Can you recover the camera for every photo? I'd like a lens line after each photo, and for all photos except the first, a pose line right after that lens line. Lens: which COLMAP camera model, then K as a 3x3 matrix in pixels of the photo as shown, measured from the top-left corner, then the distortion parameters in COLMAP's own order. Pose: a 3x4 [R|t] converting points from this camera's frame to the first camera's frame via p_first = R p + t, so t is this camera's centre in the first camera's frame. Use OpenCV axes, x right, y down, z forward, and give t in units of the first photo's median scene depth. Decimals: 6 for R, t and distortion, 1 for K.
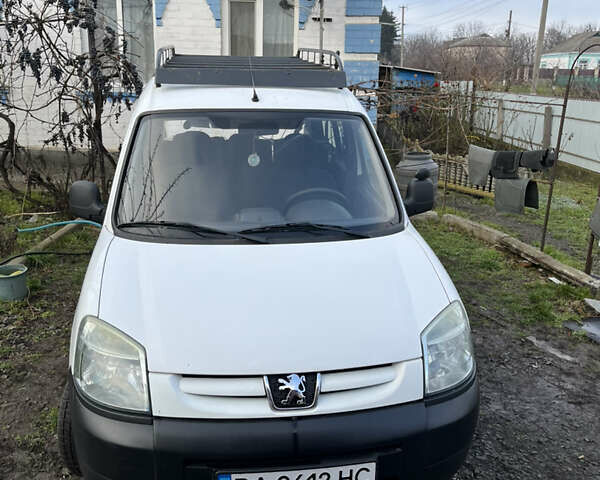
lens RADIAL K [[597.2, 0, 303.5], [0, 597.2, 240.8], [0, 0, 1]] dist [0.019284, 0.000000]
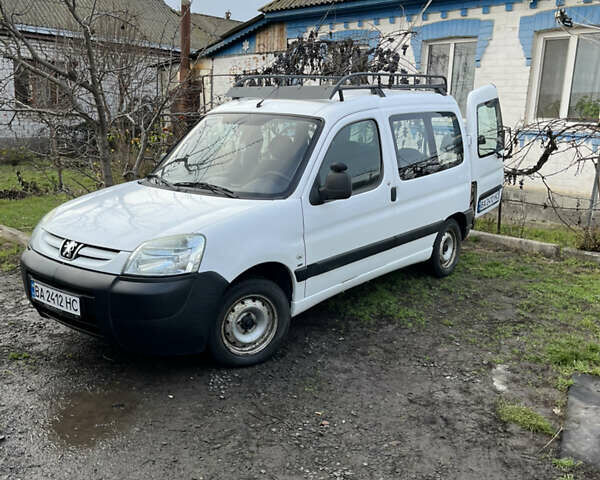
lens RADIAL K [[597.2, 0, 298.4], [0, 597.2, 238.6], [0, 0, 1]] dist [0.019284, 0.000000]
pose [[0.688506, 0.149154, -0.709727, 1.010498], [-0.210612, 0.977569, 0.001128, 0.044333], [0.693976, 0.148701, 0.704476, 0.127410]]
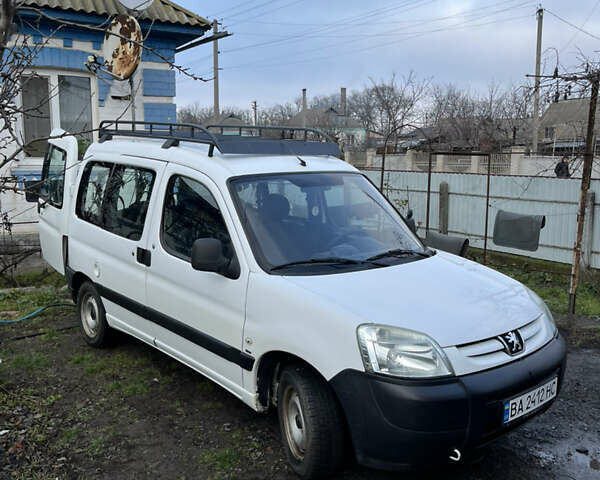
lens RADIAL K [[597.2, 0, 298.0], [0, 597.2, 240.7], [0, 0, 1]] dist [0.019284, 0.000000]
pose [[0.842326, -0.092165, 0.531030, -0.764696], [0.155642, 0.984890, -0.075945, 0.014862], [-0.516007, 0.146621, 0.843943, -0.029823]]
